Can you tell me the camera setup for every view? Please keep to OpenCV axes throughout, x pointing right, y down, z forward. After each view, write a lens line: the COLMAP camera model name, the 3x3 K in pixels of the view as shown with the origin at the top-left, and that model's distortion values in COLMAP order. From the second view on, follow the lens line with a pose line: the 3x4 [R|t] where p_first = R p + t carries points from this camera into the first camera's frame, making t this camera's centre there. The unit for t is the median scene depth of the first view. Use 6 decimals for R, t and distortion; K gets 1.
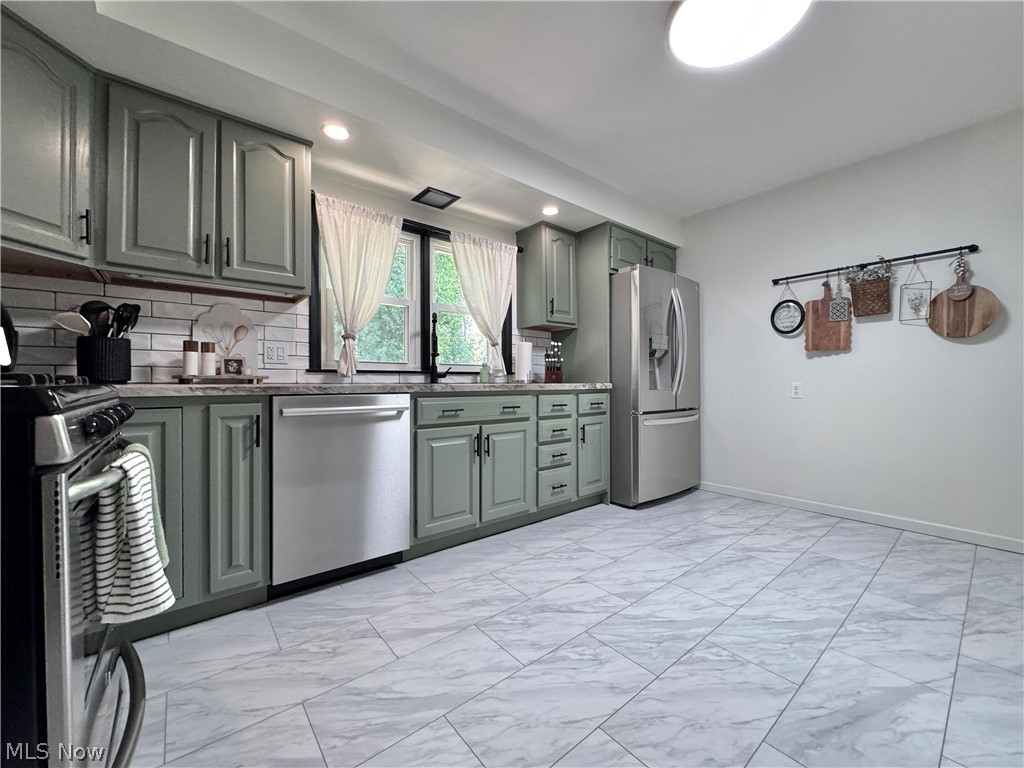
lens RADIAL K [[408.3, 0, 512.0], [0, 408.3, 384.0], [0, 0, 1]] dist [-0.002158, 0.000146]
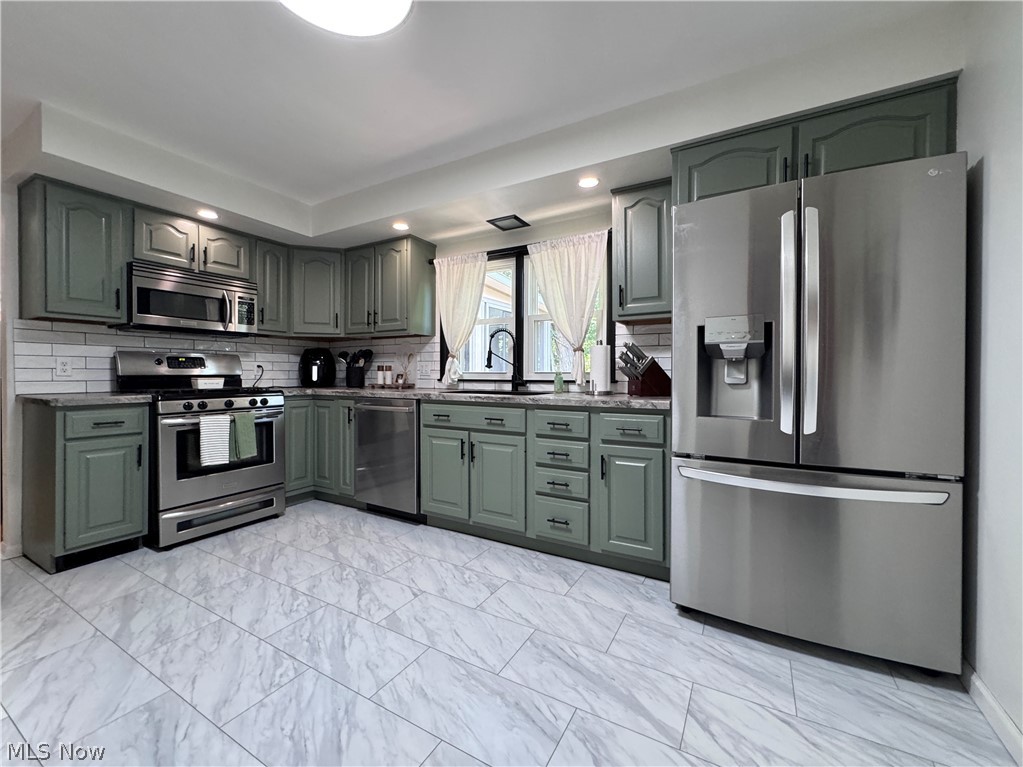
lens RADIAL K [[419.6, 0, 511.4], [0, 419.6, 379.0], [0, 0, 1]] dist [-0.001302, -0.000285]
pose [[0.355094, 0.012926, -0.934741, 1.183120], [-0.007587, 0.999911, 0.010945, -0.064235], [0.934800, 0.003205, 0.355160, 0.818033]]
